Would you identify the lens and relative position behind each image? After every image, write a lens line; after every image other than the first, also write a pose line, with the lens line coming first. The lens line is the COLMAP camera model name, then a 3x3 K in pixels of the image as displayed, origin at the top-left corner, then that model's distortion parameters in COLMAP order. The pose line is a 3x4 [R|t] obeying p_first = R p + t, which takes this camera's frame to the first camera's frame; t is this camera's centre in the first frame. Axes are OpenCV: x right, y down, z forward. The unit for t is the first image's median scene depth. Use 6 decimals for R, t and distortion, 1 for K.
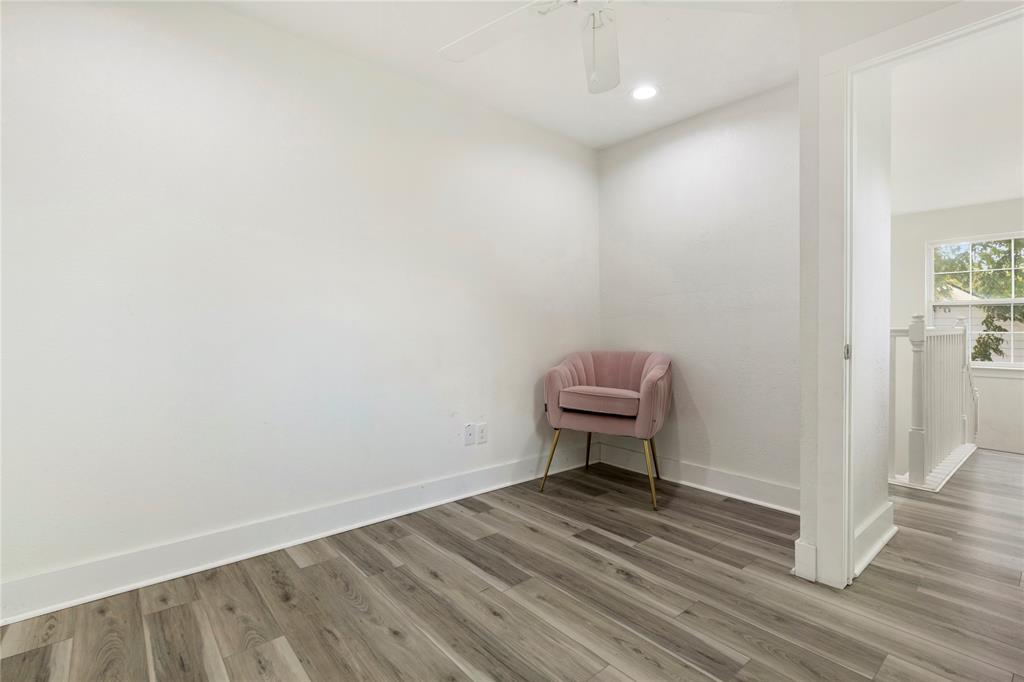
lens RADIAL K [[470.2, 0, 513.3], [0, 470.2, 329.7], [0, 0, 1]] dist [-0.001206, -0.000151]
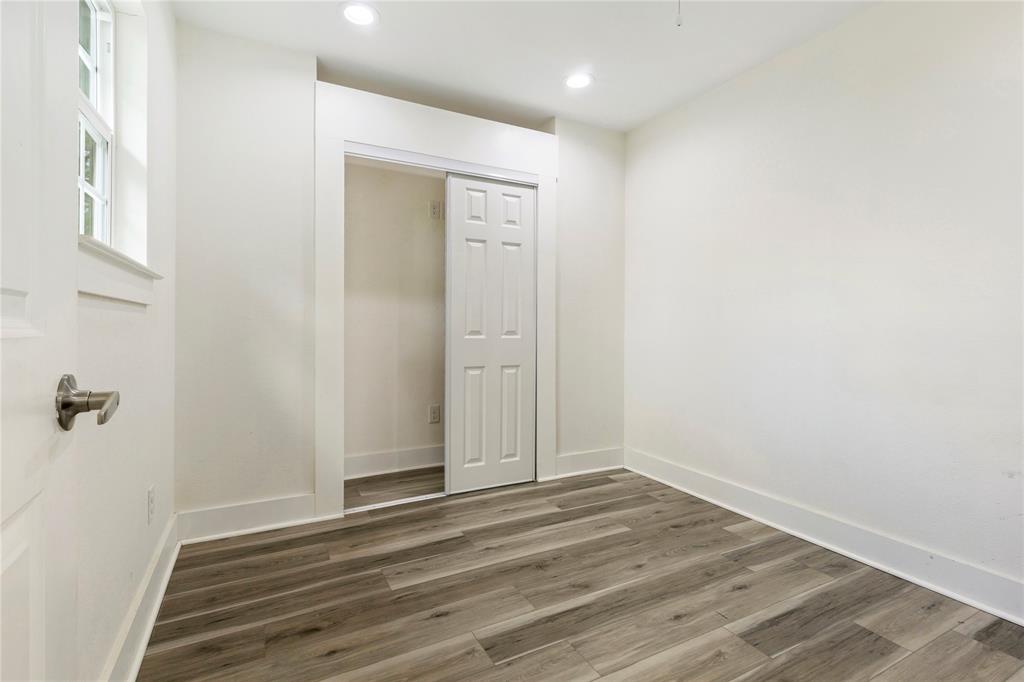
lens RADIAL K [[470.2, 0, 513.3], [0, 470.2, 329.7], [0, 0, 1]] dist [-0.001206, -0.000151]
pose [[-0.202983, 0.008843, -0.979142, 0.941821], [-0.004592, 0.999940, 0.009983, -0.017512], [0.979172, 0.006522, -0.202930, 0.795141]]
